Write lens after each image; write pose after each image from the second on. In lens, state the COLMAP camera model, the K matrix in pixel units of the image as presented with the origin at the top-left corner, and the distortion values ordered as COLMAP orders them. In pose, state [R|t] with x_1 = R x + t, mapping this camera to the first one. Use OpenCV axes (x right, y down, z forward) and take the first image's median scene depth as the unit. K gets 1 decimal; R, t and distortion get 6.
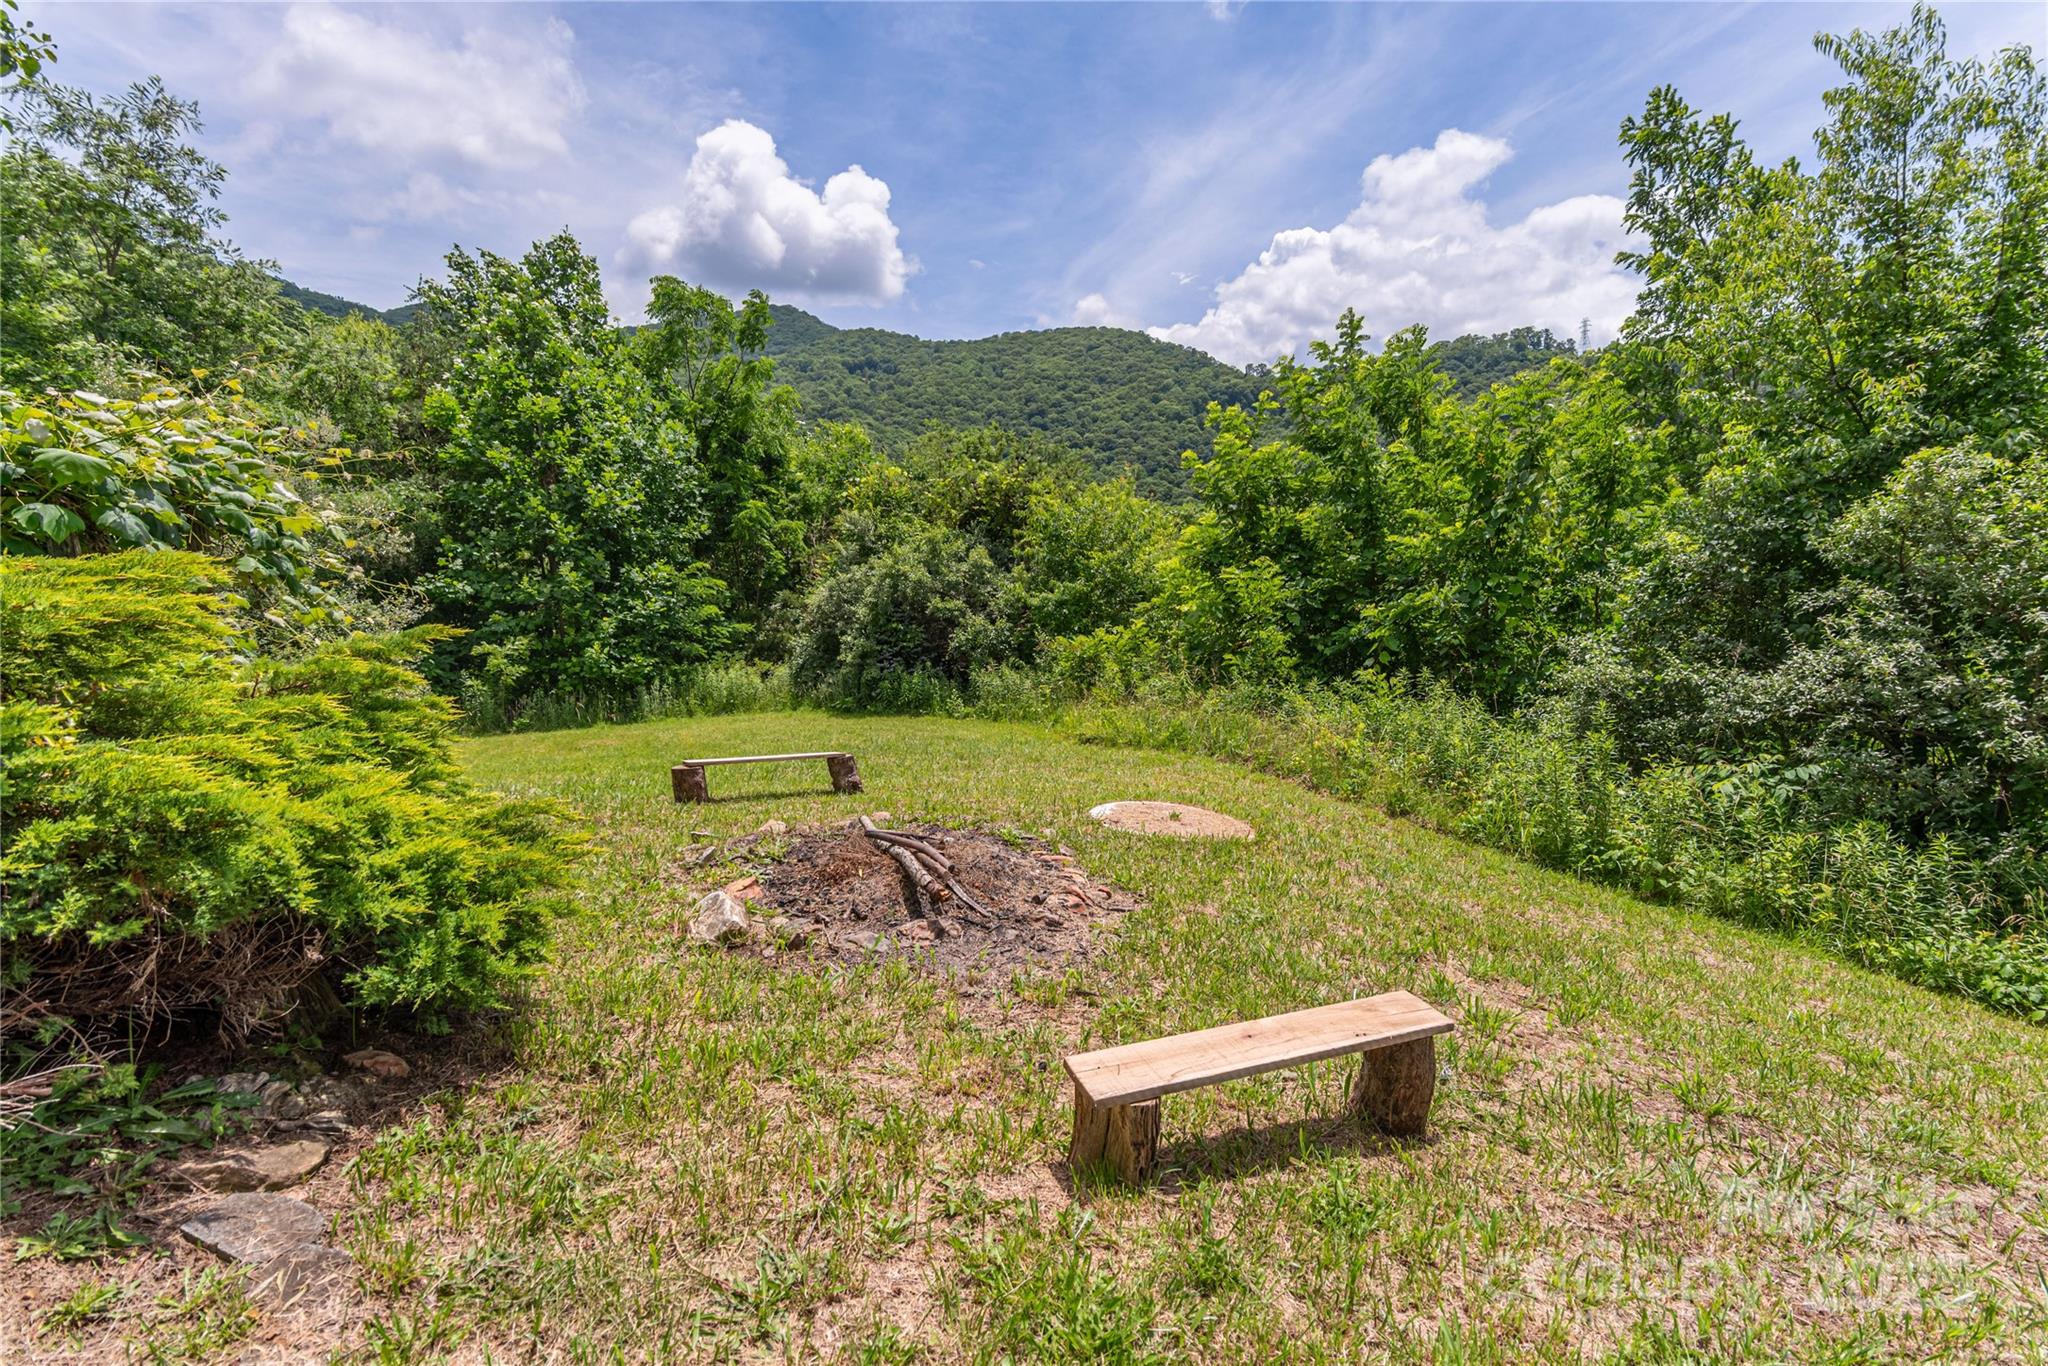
lens RADIAL K [[999.4, 0, 1023.1], [0, 999.4, 680.2], [0, 0, 1]] dist [0.001666, 0.000436]
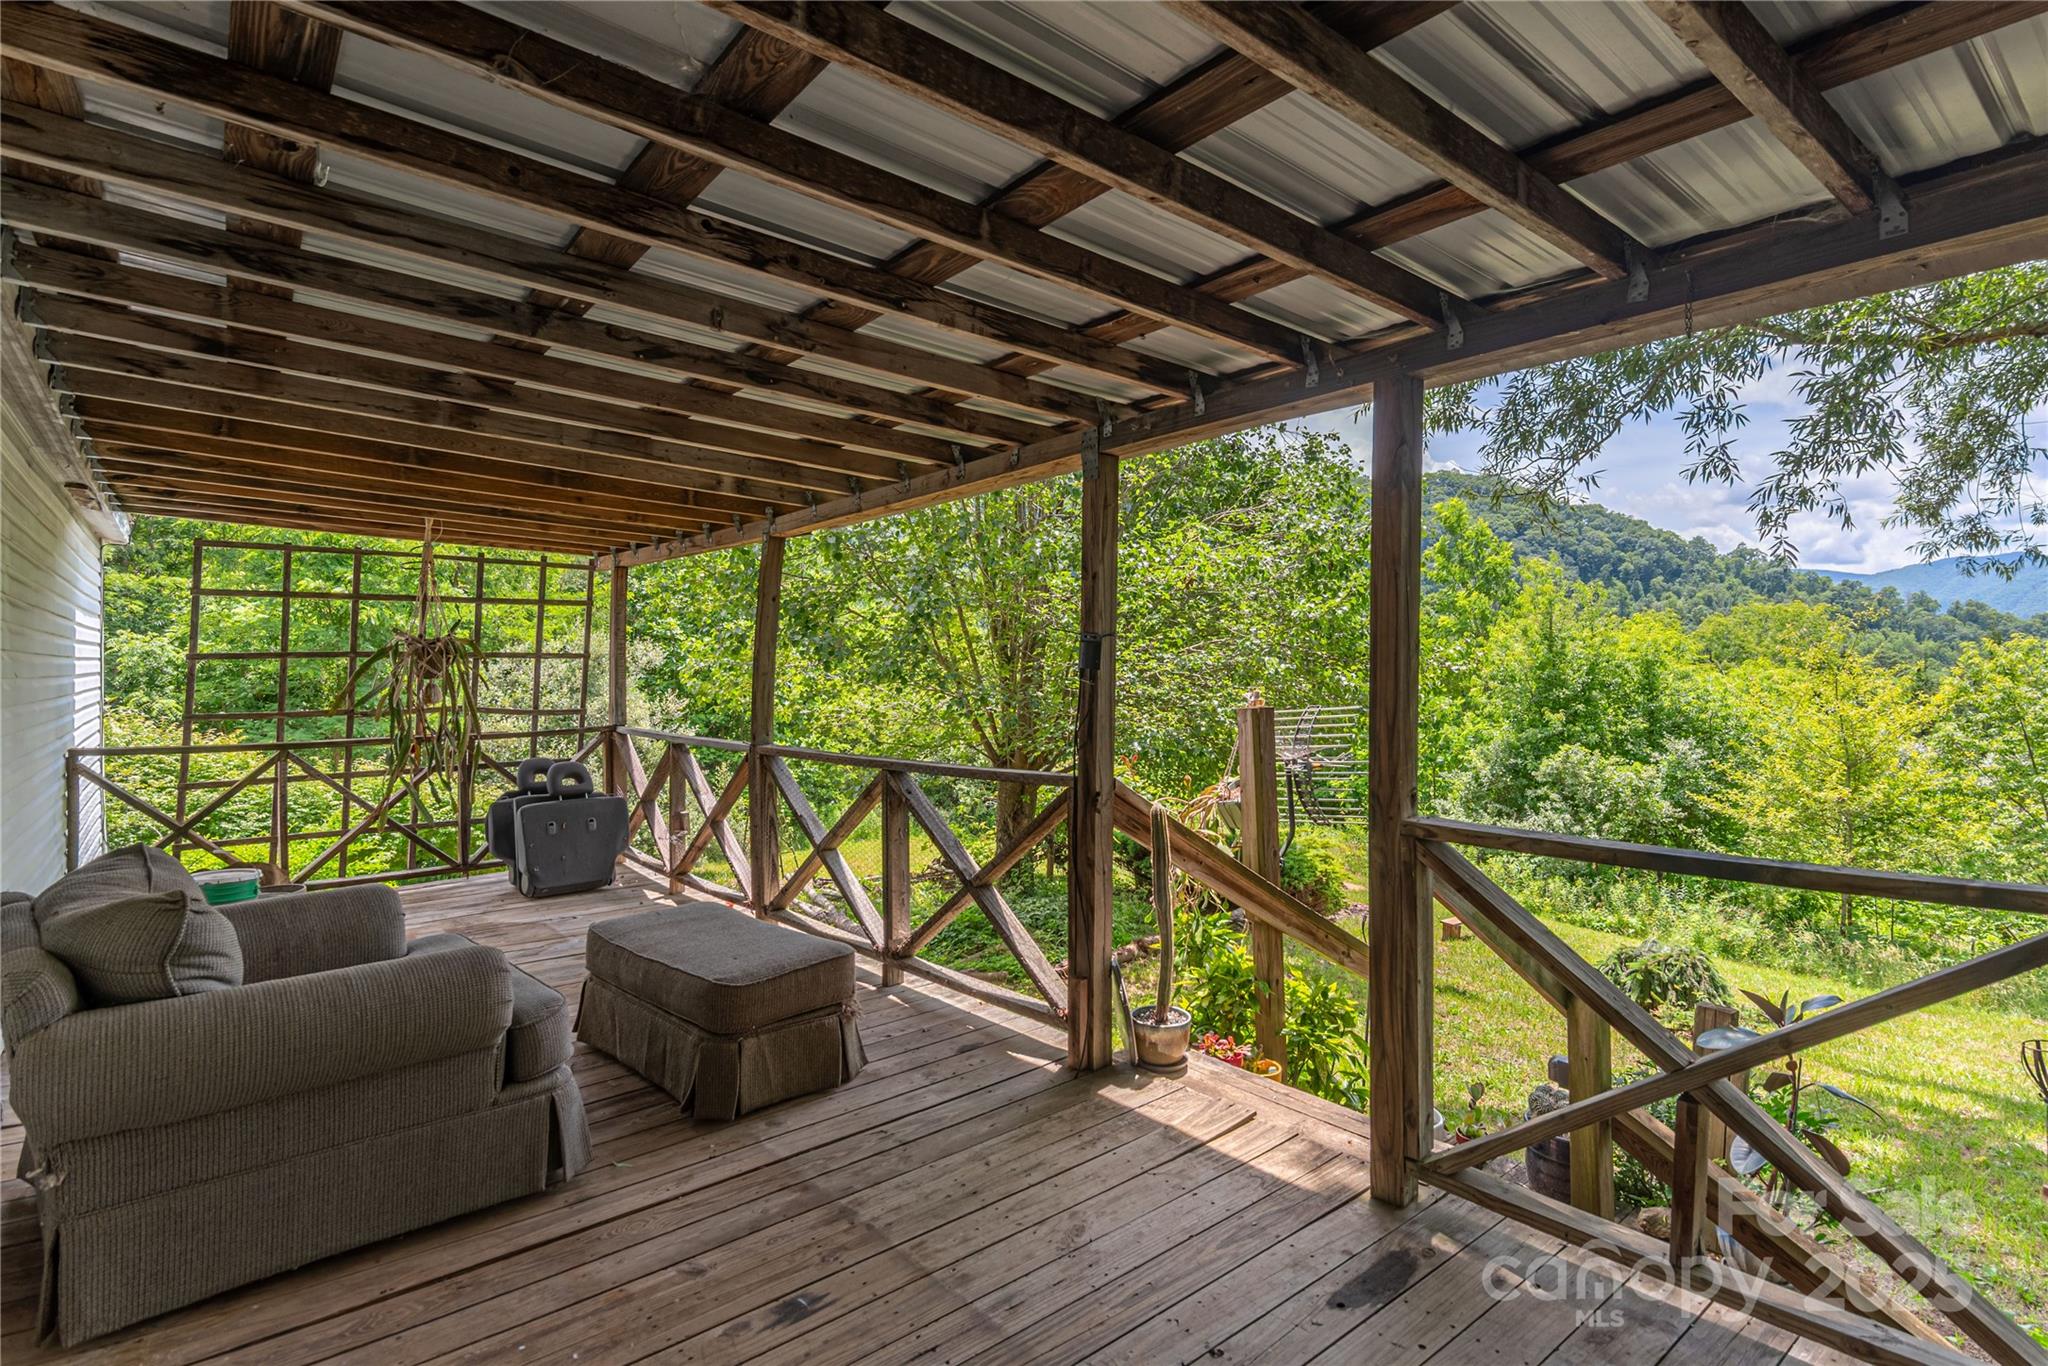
lens RADIAL K [[999.4, 0, 1025.2], [0, 999.4, 681.0], [0, 0, 1]] dist [0.001666, 0.000436]
pose [[0.975582, 0.010112, 0.219403, -1.241329], [0.012930, 0.994563, -0.103332, -0.136110], [-0.219254, 0.103646, 0.970147, -1.456970]]
